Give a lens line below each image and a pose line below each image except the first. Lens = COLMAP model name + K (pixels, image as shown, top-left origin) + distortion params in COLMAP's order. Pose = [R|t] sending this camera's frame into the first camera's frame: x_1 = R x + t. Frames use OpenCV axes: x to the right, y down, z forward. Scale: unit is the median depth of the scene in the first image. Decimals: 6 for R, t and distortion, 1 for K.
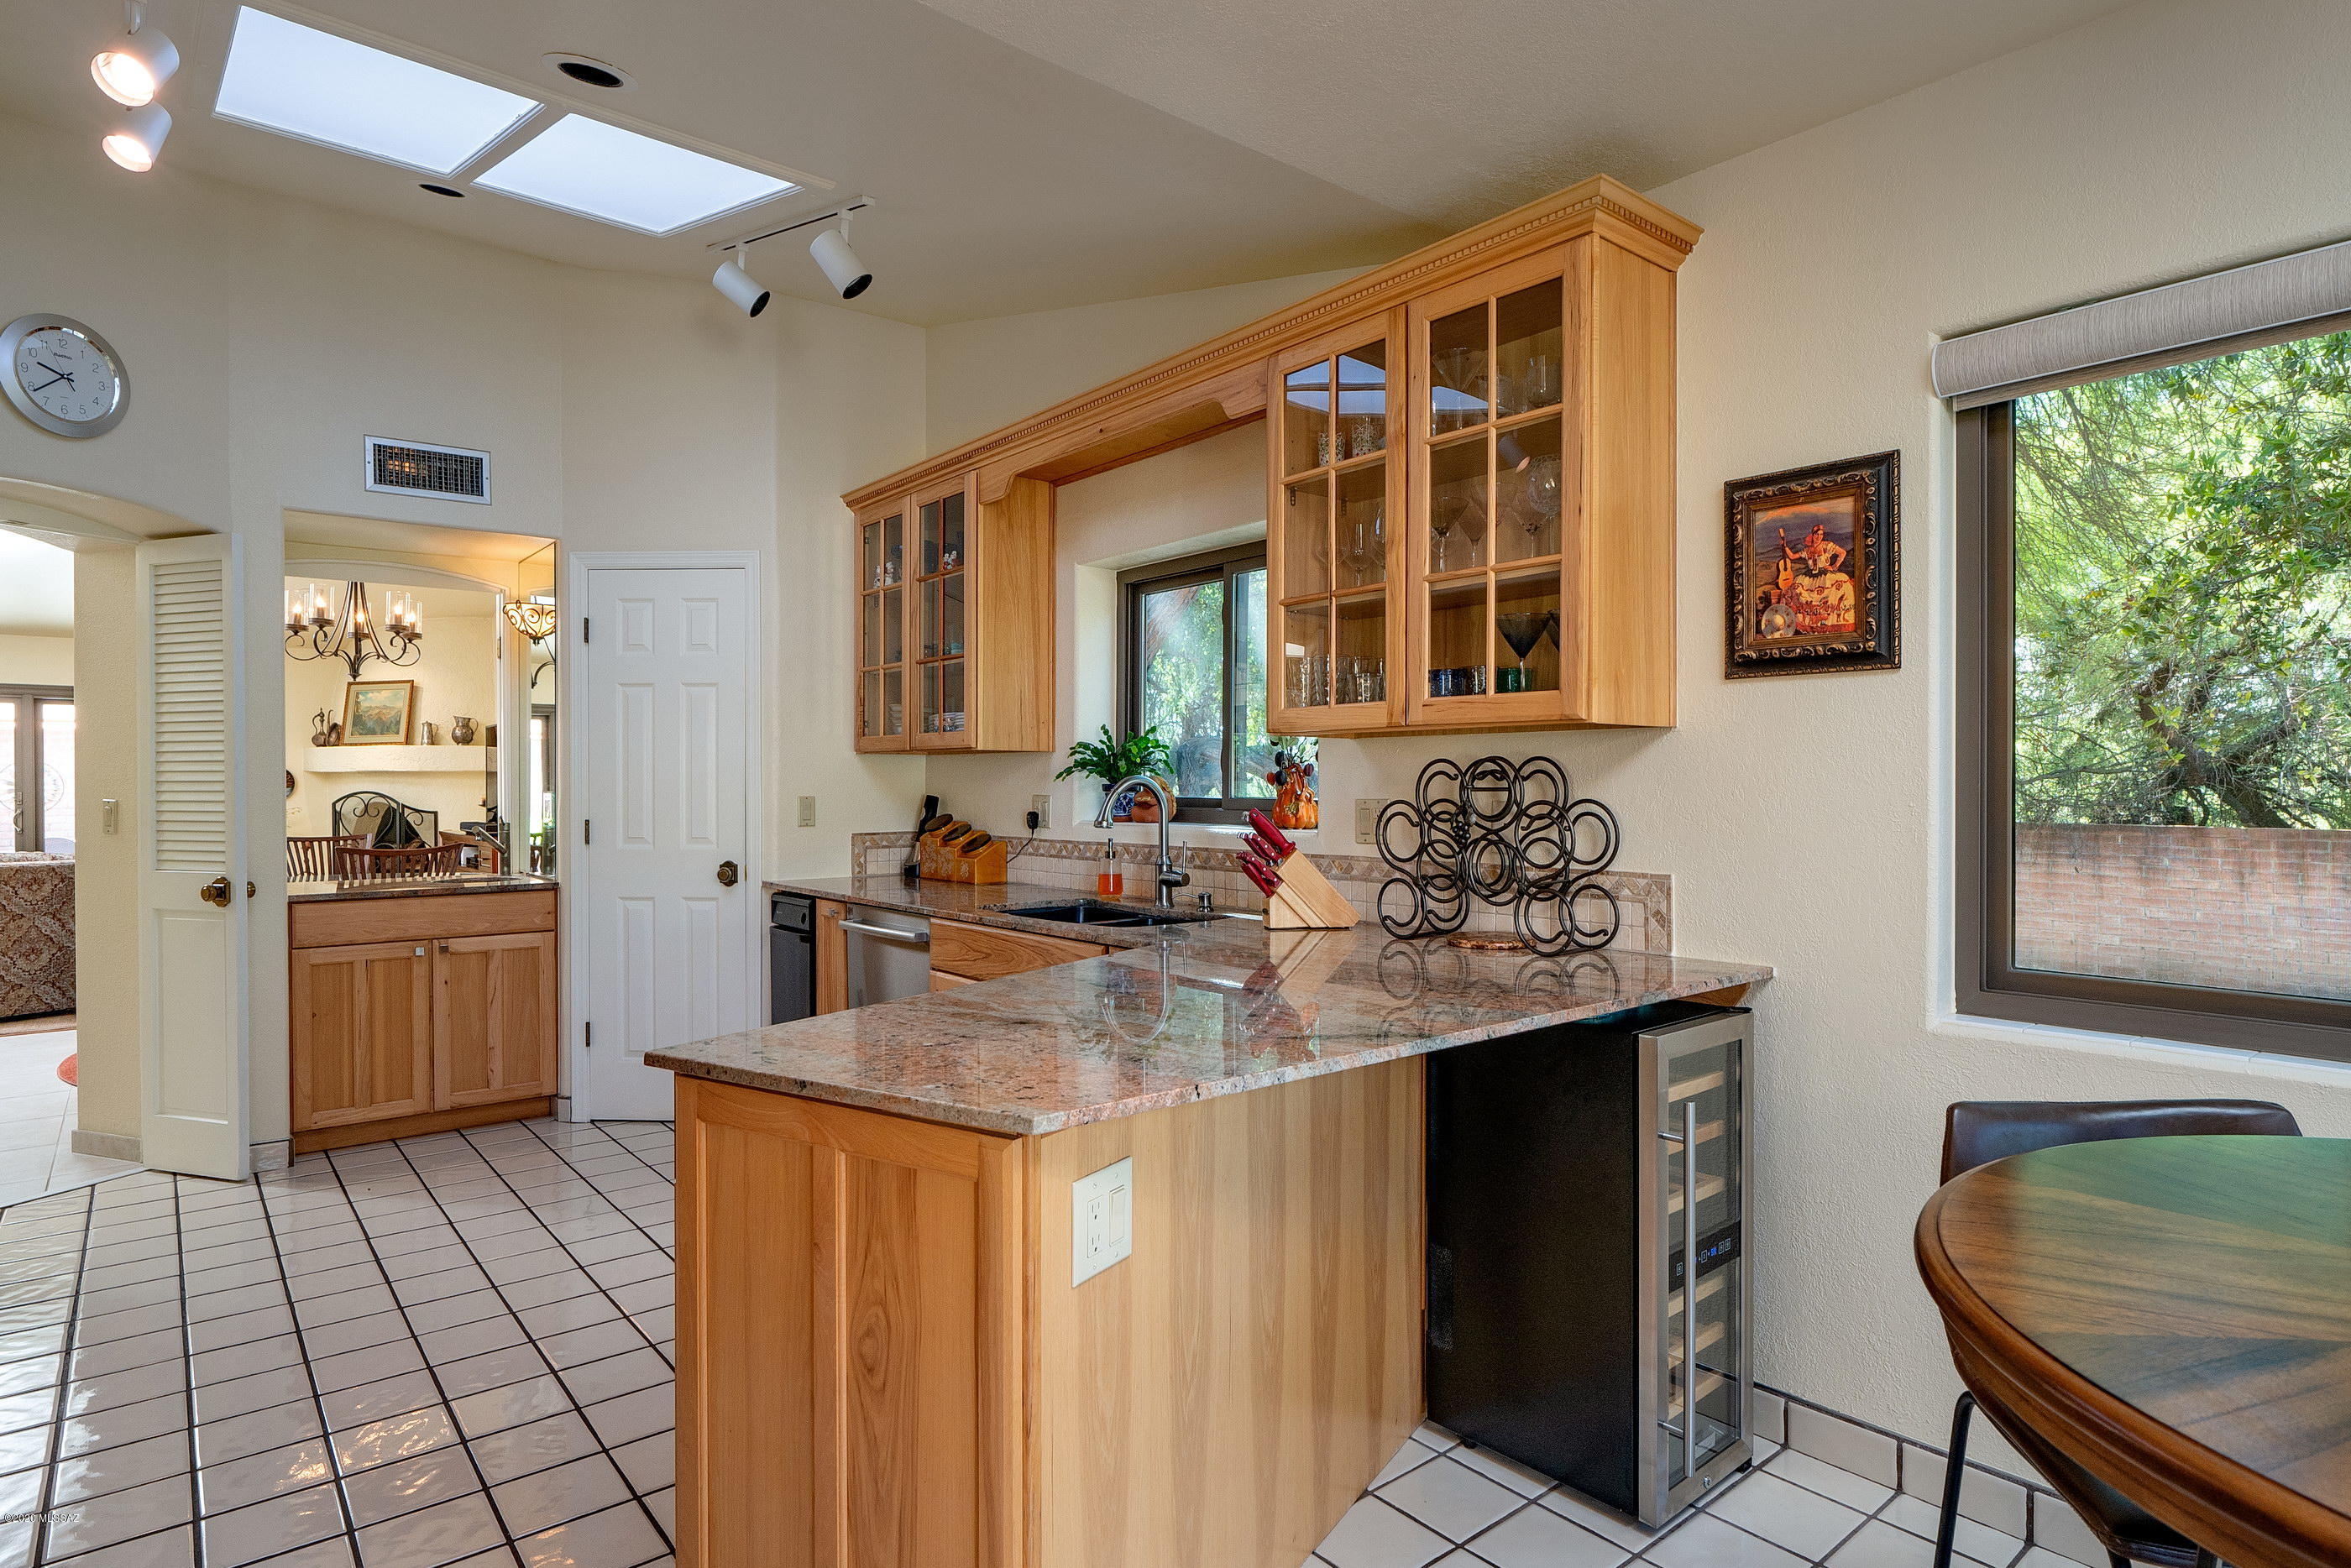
lens RADIAL K [[1312.5, 0, 1159.5], [0, 1312.5, 801.3], [0, 0, 1]] dist [-0.023034, 0.004474]
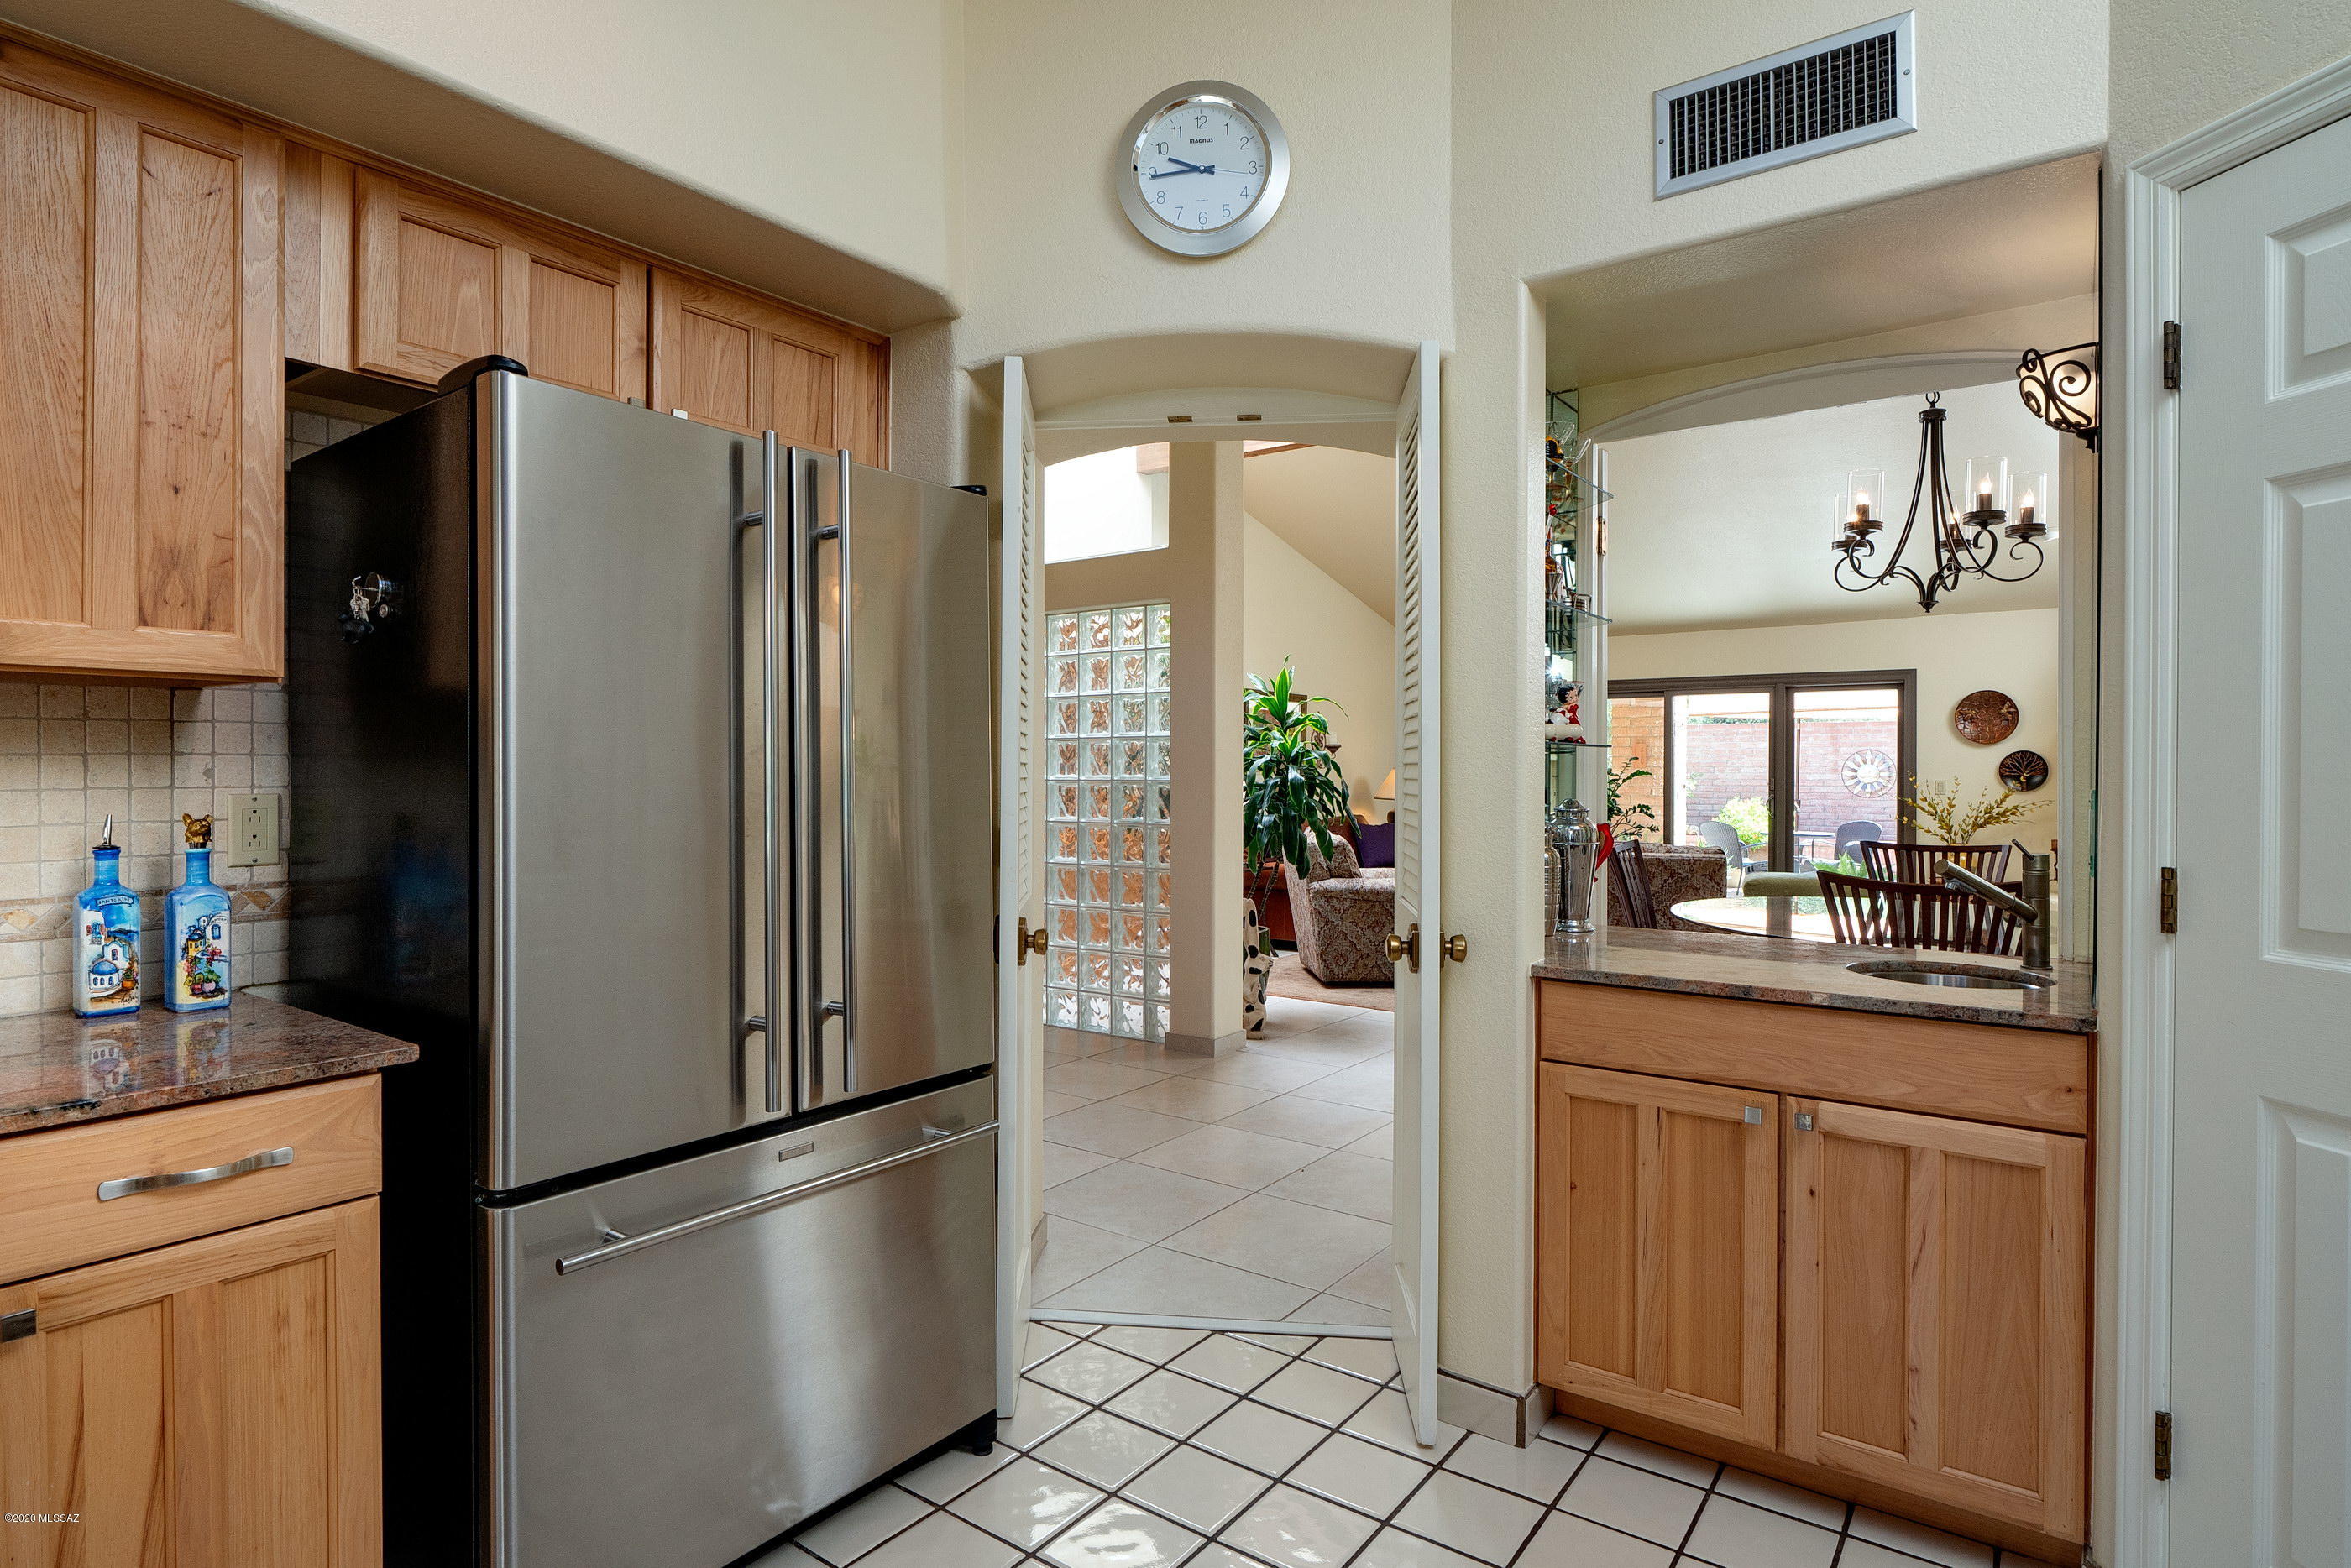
lens RADIAL K [[1256.8, 0, 1103.0], [0, 1256.8, 770.9], [0, 0, 1]] dist [-0.006332, 0.001451]
pose [[0.267825, 0.002222, -0.963465, -0.179090], [-0.015335, 0.999880, -0.001957, -0.008147], [0.963346, 0.015299, 0.267827, 0.623481]]
